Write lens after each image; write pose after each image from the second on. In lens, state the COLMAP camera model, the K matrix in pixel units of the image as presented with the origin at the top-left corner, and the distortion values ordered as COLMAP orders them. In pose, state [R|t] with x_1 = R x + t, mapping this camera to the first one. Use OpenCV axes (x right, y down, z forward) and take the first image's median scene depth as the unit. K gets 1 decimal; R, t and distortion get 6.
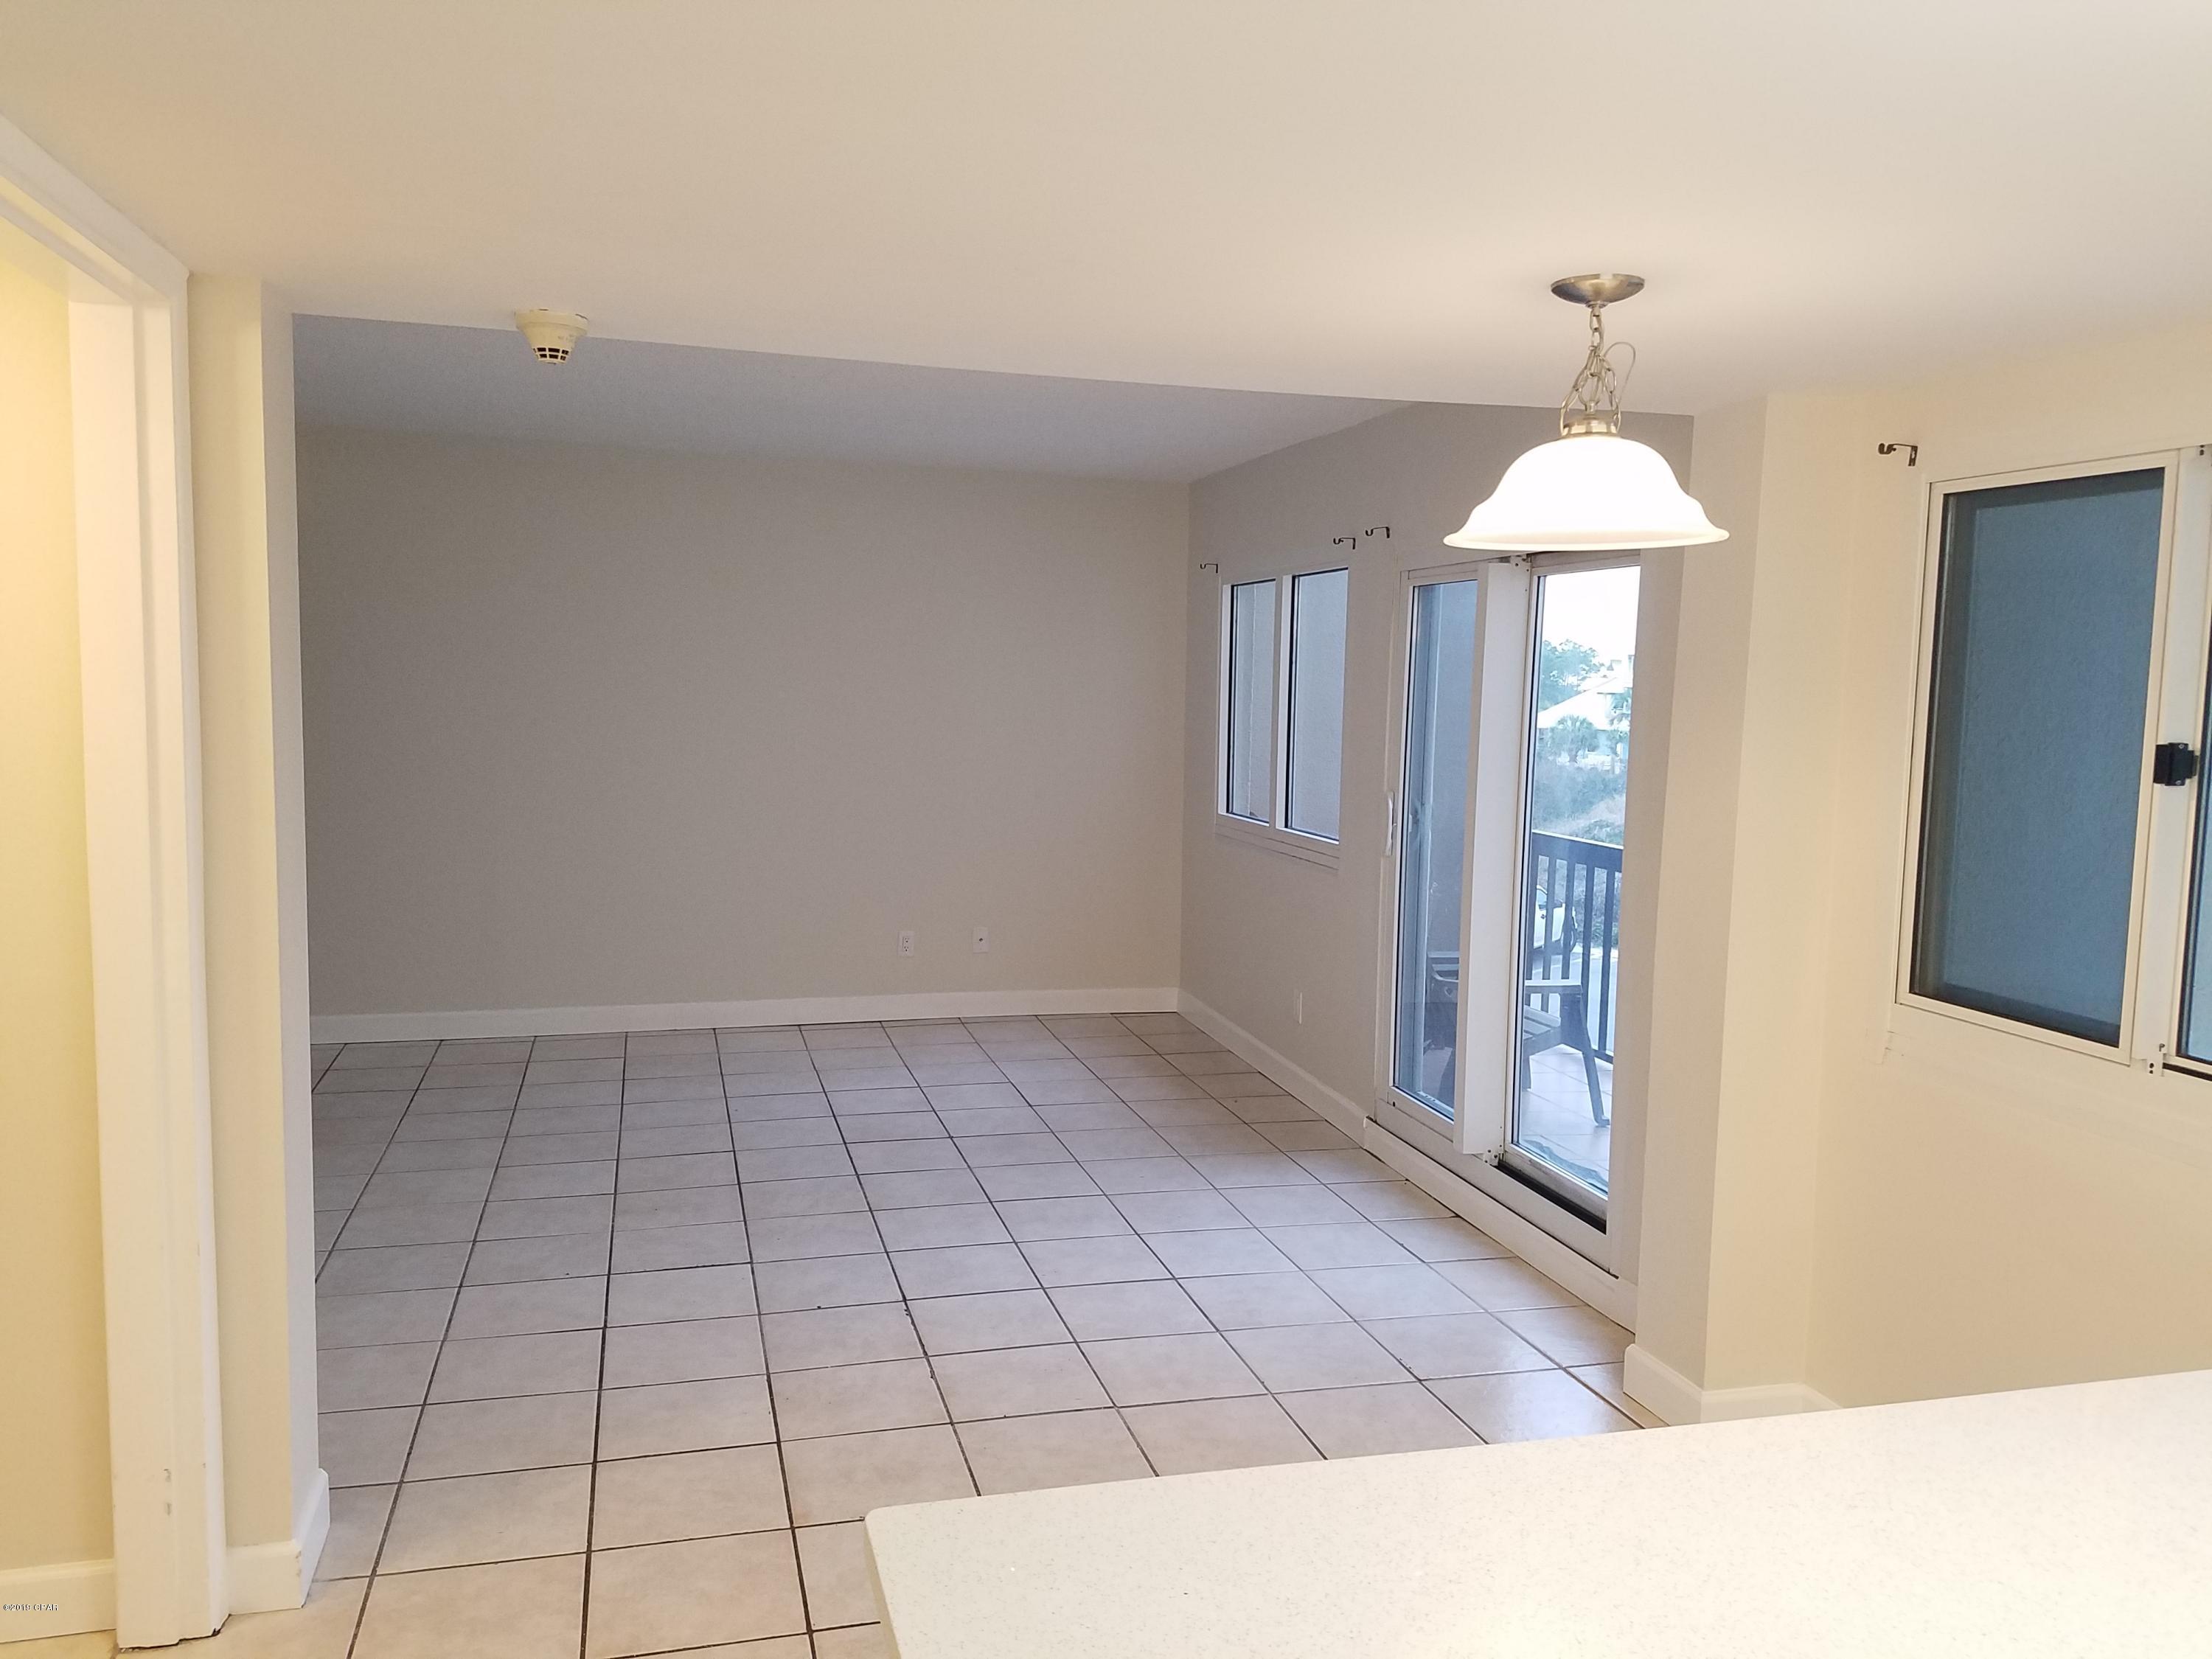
lens RADIAL K [[1679.7, 0, 1106.0], [0, 1679.7, 829.5], [0, 0, 1]] dist [0.210122, -0.215610]
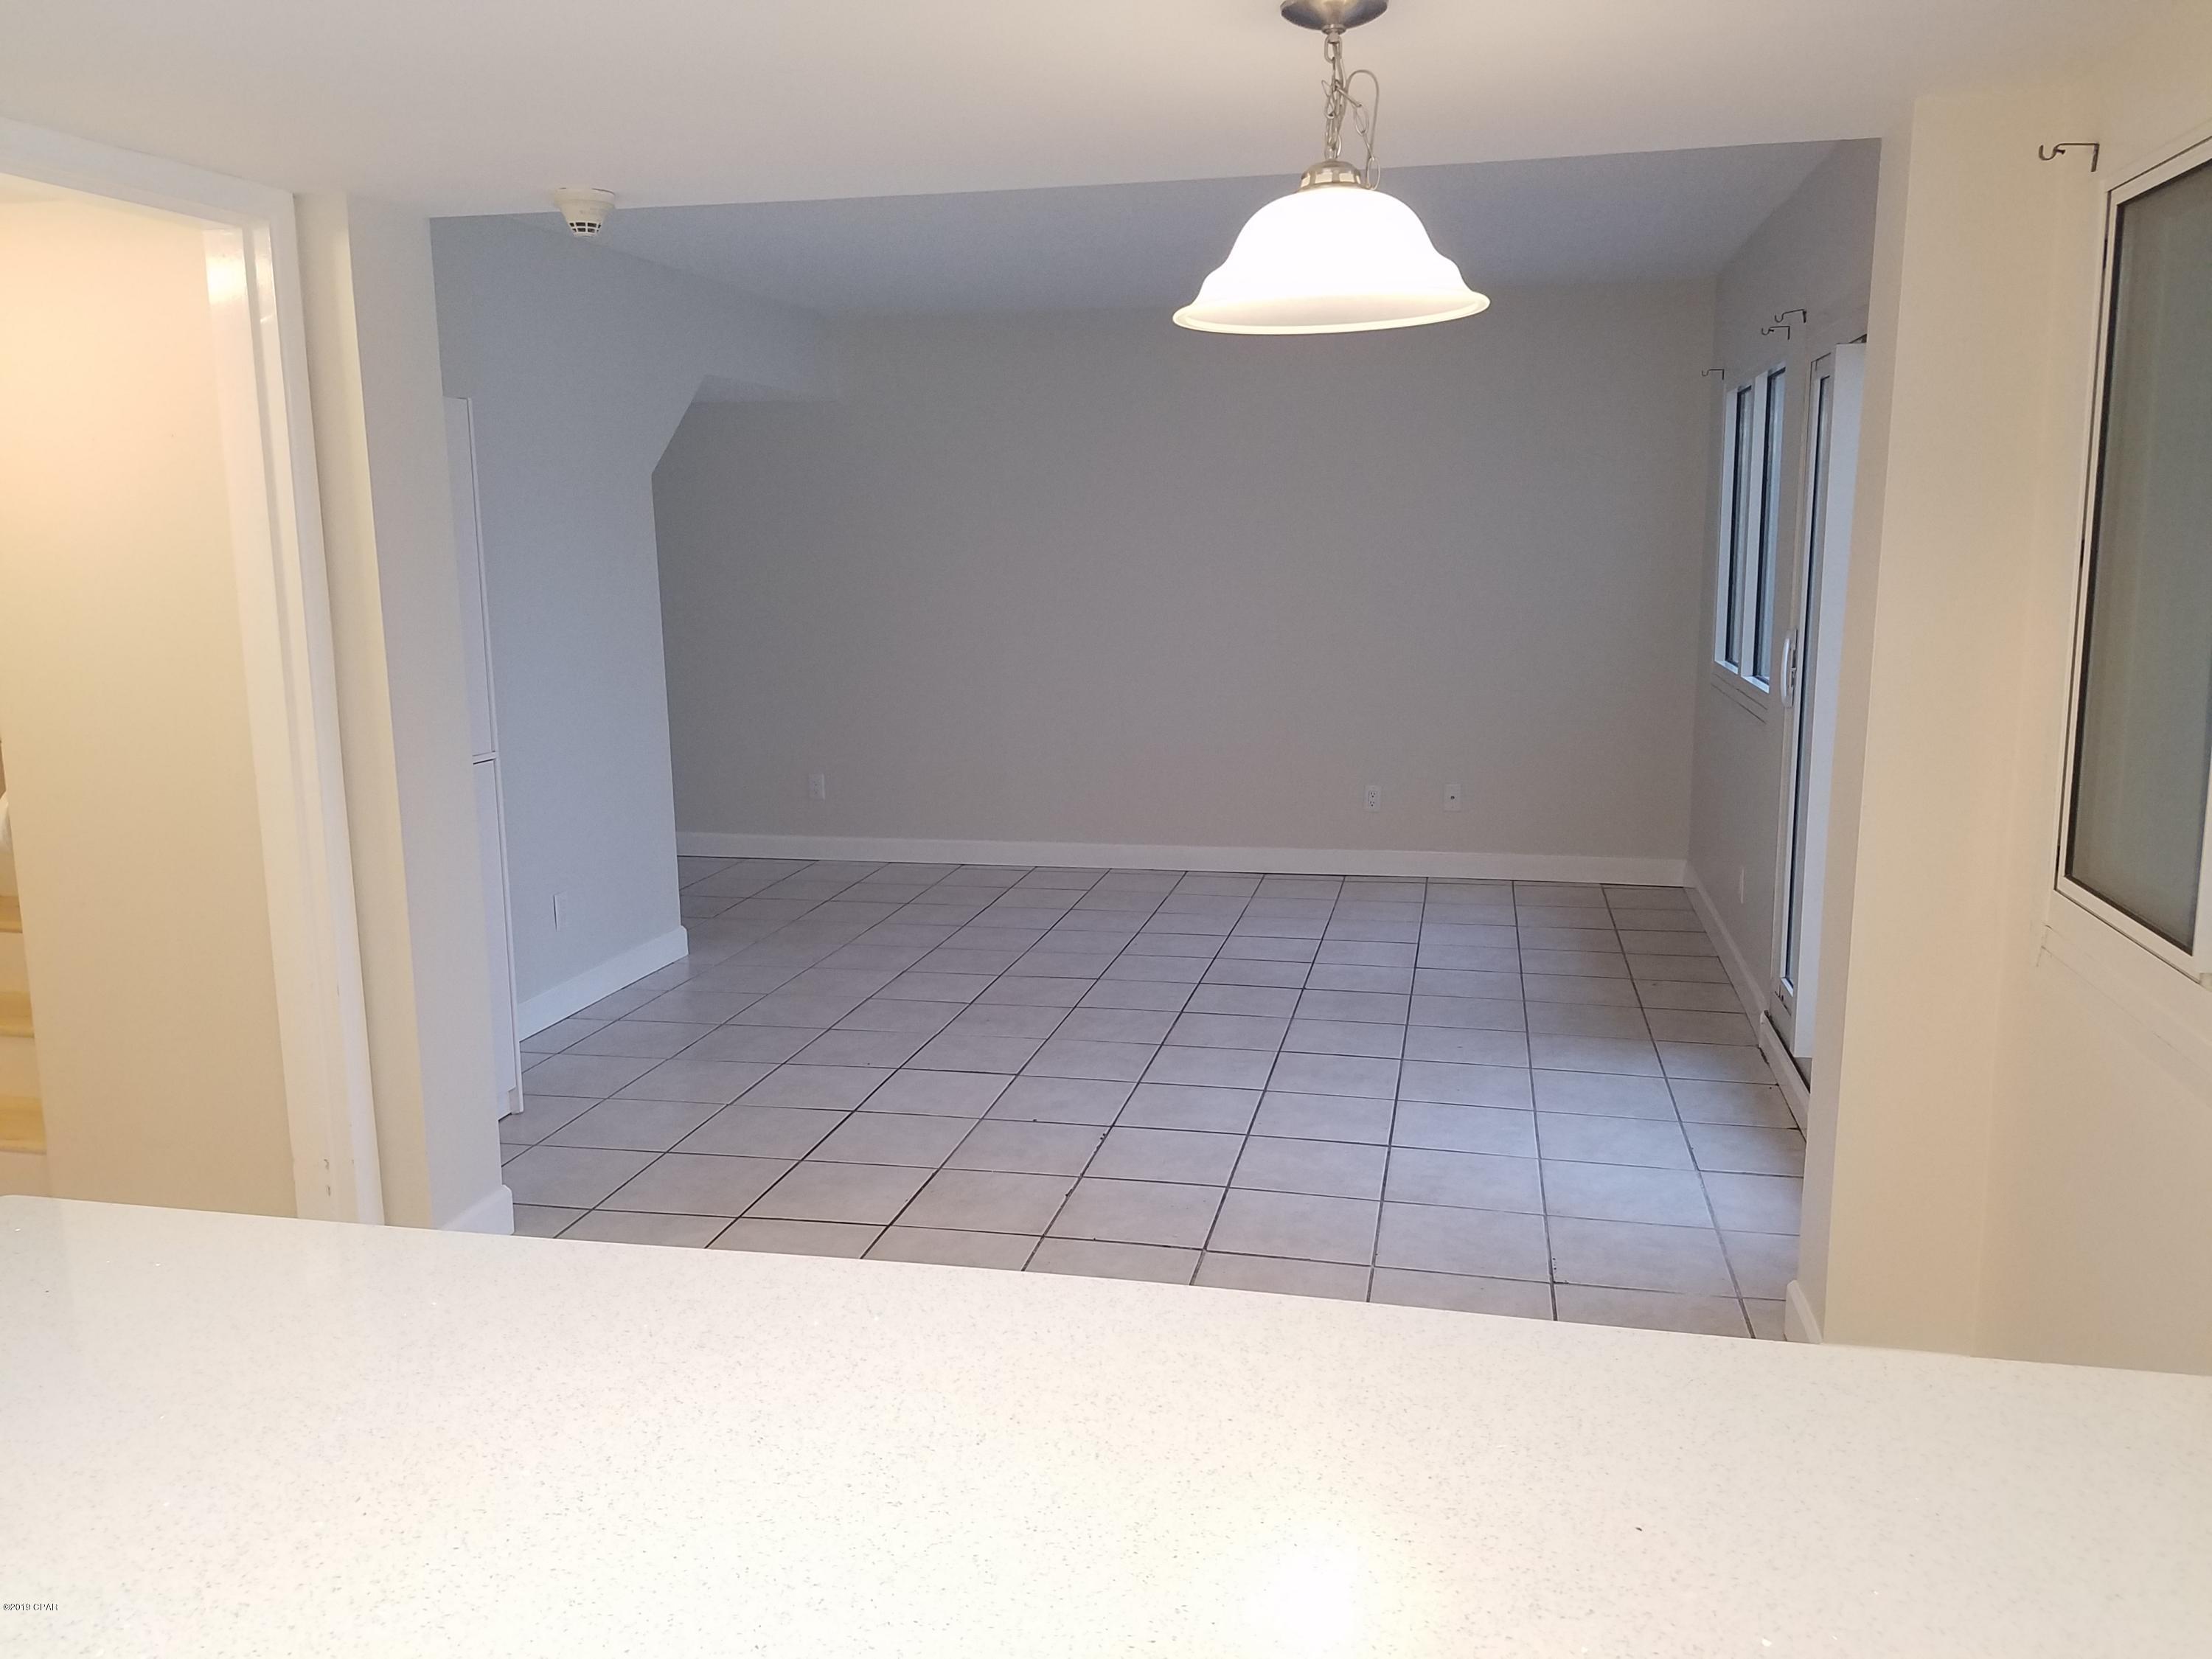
lens RADIAL K [[1679.7, 0, 1106.0], [0, 1679.7, 829.5], [0, 0, 1]] dist [0.210122, -0.215610]
pose [[0.886182, 0.047611, -0.460885, 0.308237], [-0.010210, 0.996472, 0.083306, 0.007850], [0.463225, -0.069119, 0.883541, 0.087143]]
